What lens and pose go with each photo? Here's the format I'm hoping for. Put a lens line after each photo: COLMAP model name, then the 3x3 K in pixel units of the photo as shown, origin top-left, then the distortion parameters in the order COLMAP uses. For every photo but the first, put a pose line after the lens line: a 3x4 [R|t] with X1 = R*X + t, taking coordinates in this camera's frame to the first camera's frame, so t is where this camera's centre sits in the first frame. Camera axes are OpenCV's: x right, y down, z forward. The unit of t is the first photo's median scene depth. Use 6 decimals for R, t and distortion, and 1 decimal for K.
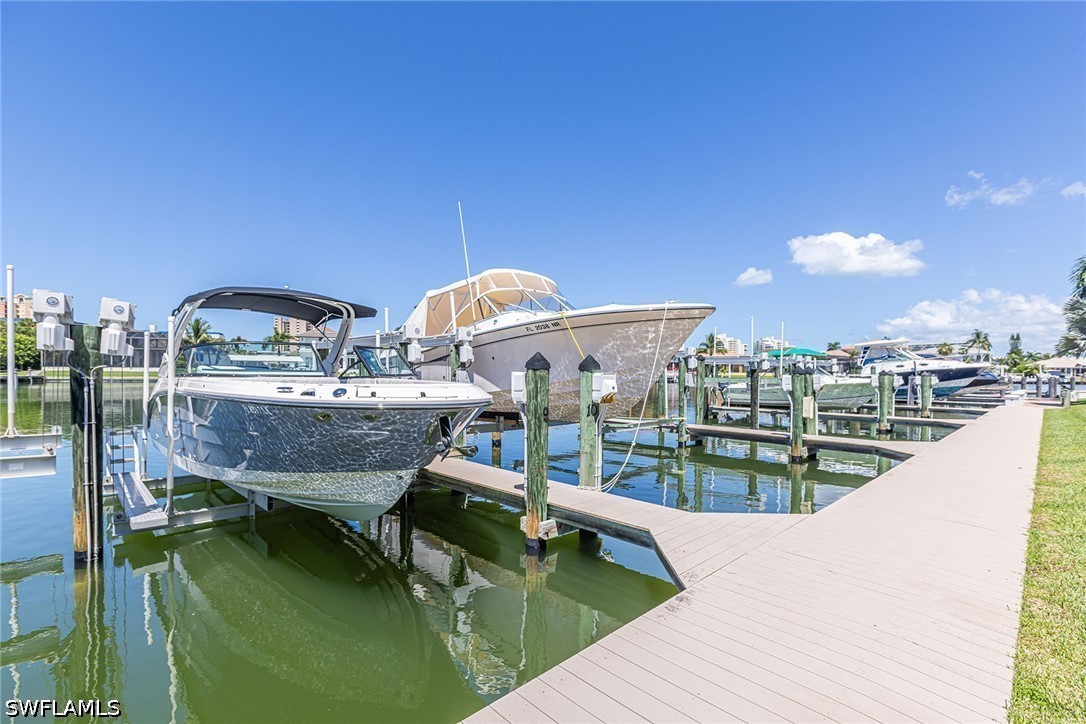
lens RADIAL K [[479.7, 0, 525.1], [0, 479.7, 382.5], [0, 0, 1]] dist [0.000820, 0.001462]
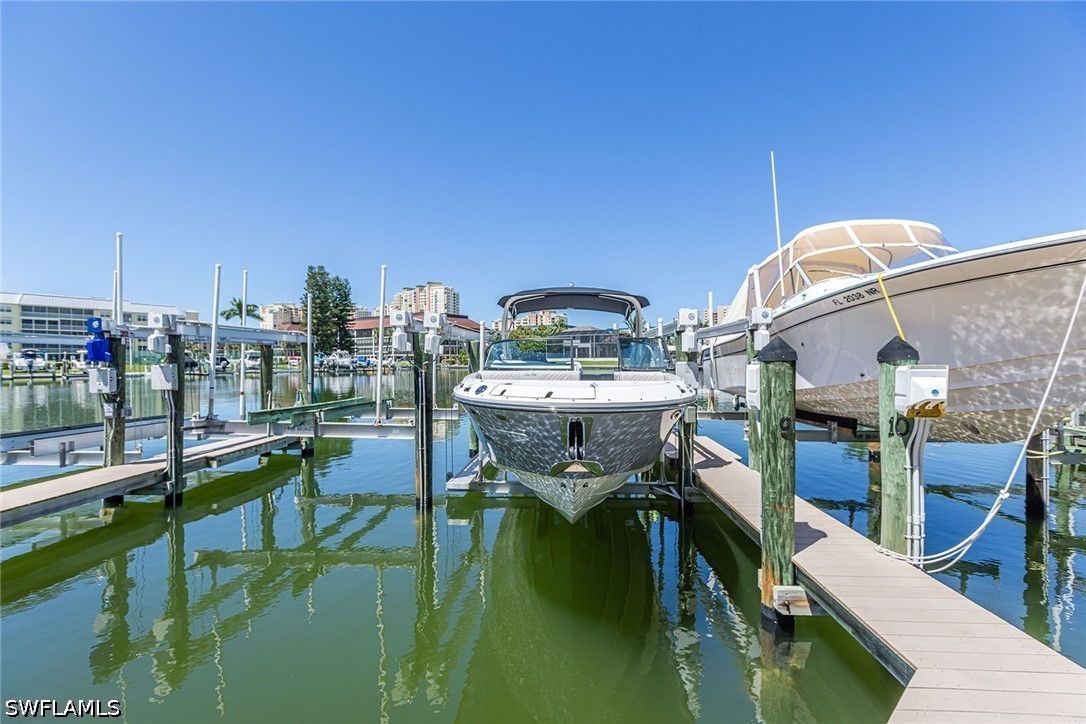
lens RADIAL K [[479.7, 0, 541.3], [0, 479.7, 359.7], [0, 0, 1]] dist [0.000820, 0.001462]
pose [[0.702570, -0.011502, -0.711521, 0.255769], [-0.004578, 0.999776, -0.020683, -0.012872], [0.711600, 0.017789, 0.702360, 0.248431]]
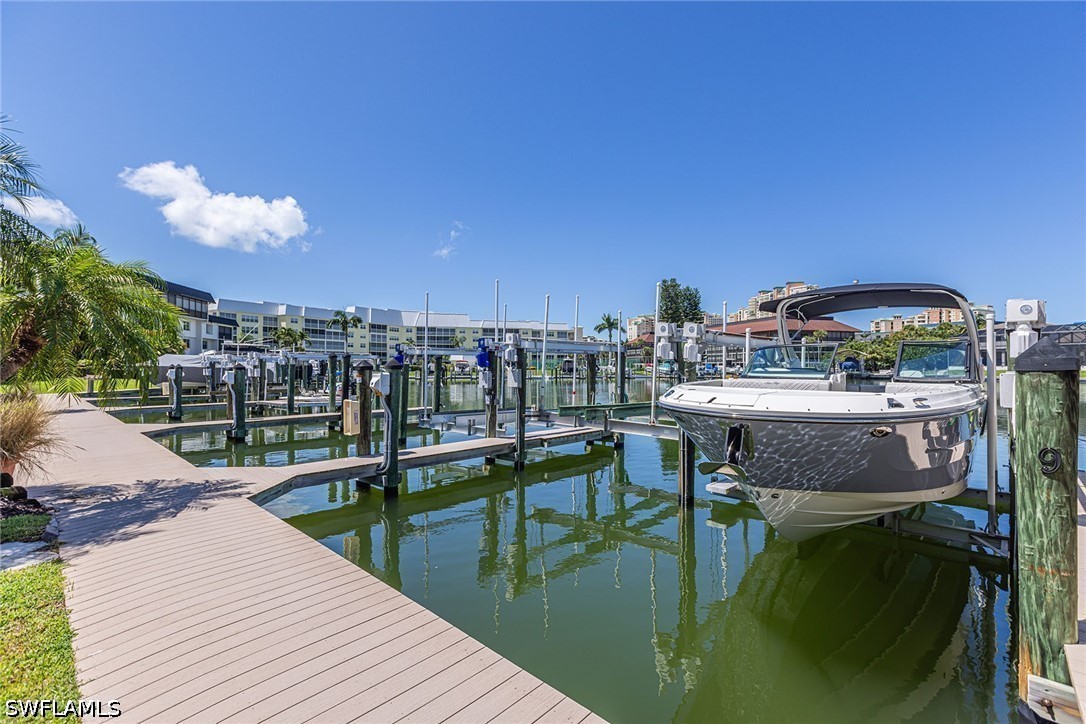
lens RADIAL K [[479.7, 0, 541.5], [0, 479.7, 363.2], [0, 0, 1]] dist [0.000820, 0.001462]
pose [[0.077034, -0.017027, -0.996883, 0.449068], [-0.021889, 0.999584, -0.018765, -0.013889], [0.996788, 0.023267, 0.076630, 0.393259]]
